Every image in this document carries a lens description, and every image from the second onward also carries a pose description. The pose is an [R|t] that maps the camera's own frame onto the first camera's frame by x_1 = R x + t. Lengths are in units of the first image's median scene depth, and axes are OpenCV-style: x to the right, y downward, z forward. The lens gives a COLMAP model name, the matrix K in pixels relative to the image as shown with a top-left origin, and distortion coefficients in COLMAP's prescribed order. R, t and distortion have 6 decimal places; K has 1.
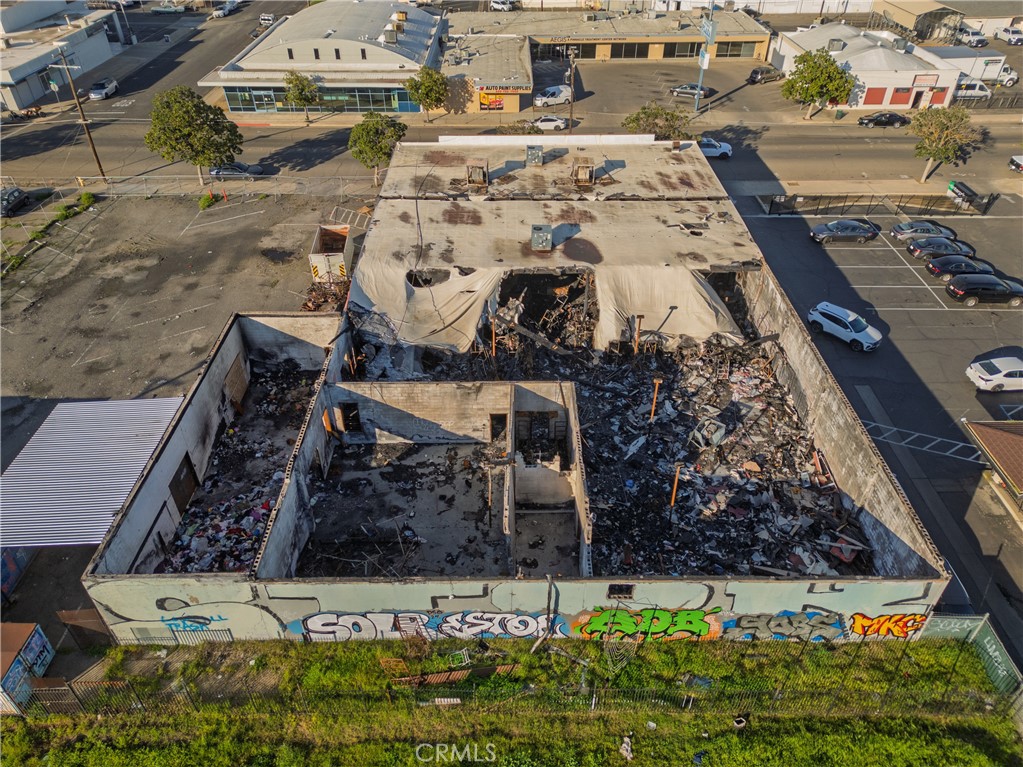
lens RADIAL K [[711.5, 0, 511.5], [0, 711.5, 383.5], [0, 0, 1]] dist [0.077194, -0.081412]
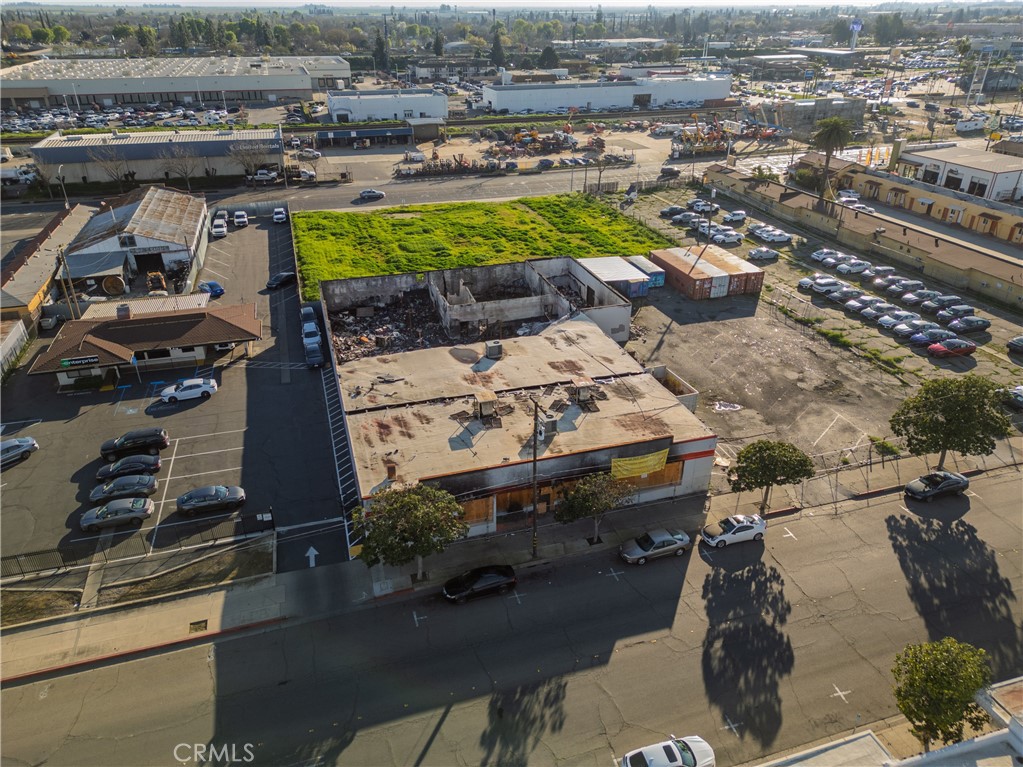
lens RADIAL K [[711.5, 0, 511.5], [0, 711.5, 383.5], [0, 0, 1]] dist [0.077194, -0.081412]
pose [[-0.957738, 0.137310, -0.252753, 0.377429], [-0.171163, 0.434150, 0.884431, -1.439479], [0.231173, 0.890315, -0.392299, 1.643485]]
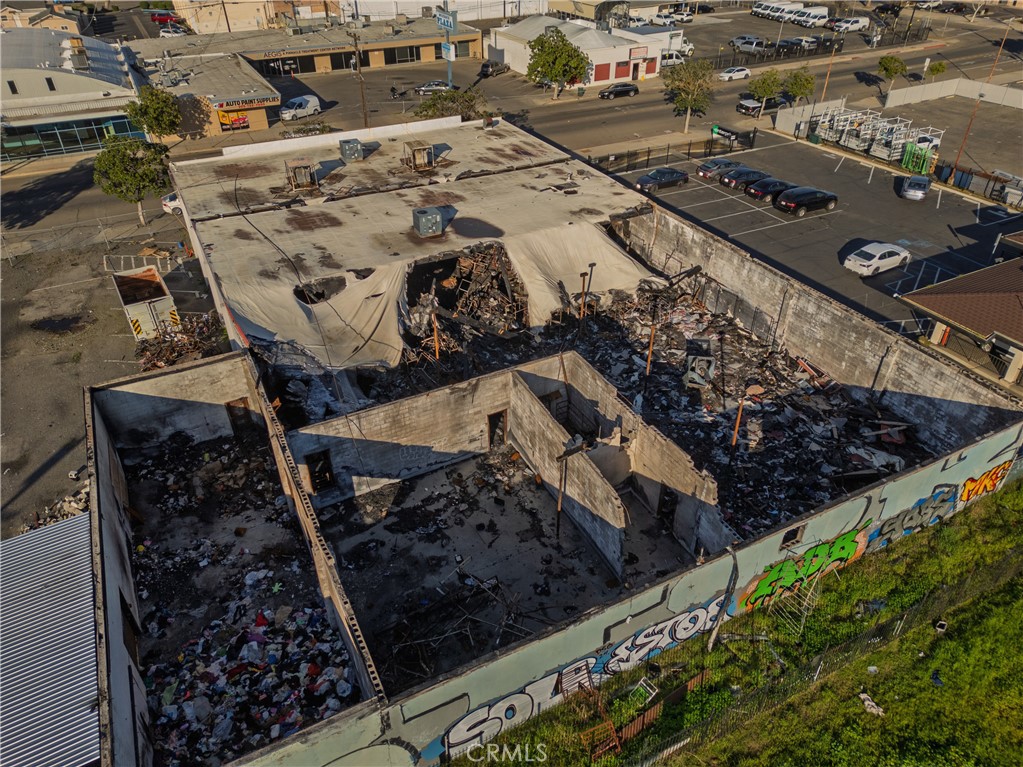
lens RADIAL K [[715.7, 0, 511.5], [0, 715.7, 383.5], [0, 0, 1]] dist [0.061248, -0.052894]
pose [[0.892137, -0.261769, 0.368195, -0.243811], [0.280238, 0.959924, 0.003444, 0.009850], [-0.354341, 0.100110, 0.929742, 0.173804]]
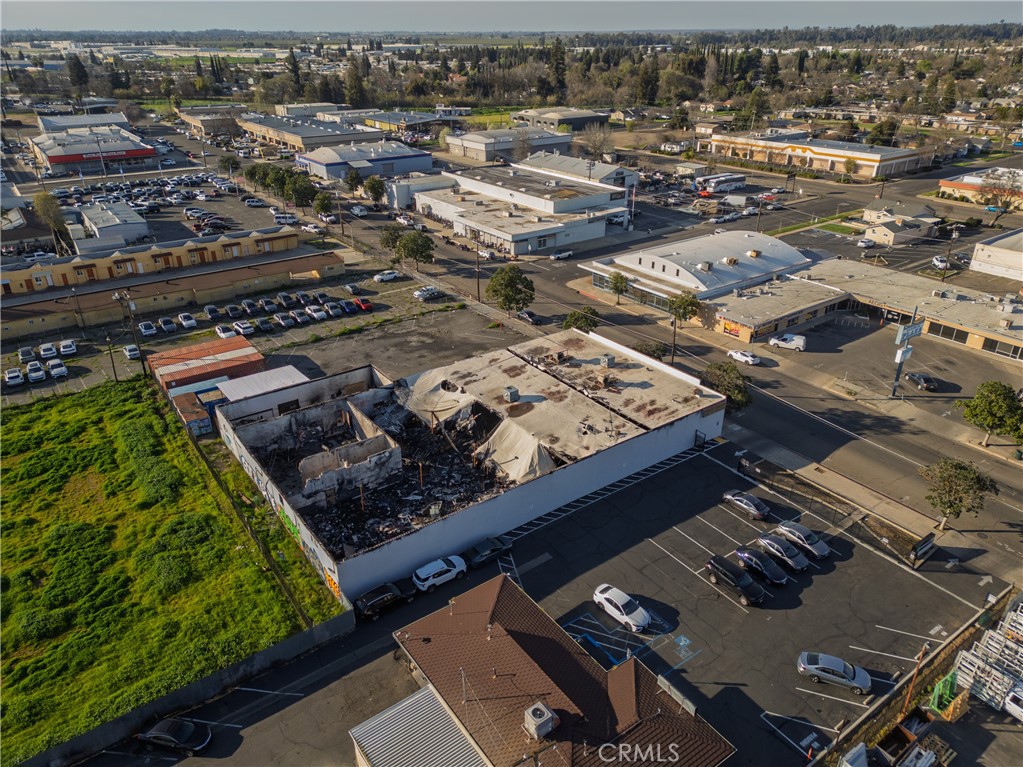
lens RADIAL K [[711.5, 0, 511.5], [0, 711.5, 383.5], [0, 0, 1]] dist [0.077194, -0.081412]
pose [[0.581980, 0.357220, -0.730543, 1.279219], [-0.492417, 0.869733, 0.033001, -0.287250], [0.647166, 0.340526, 0.682069, -0.151636]]
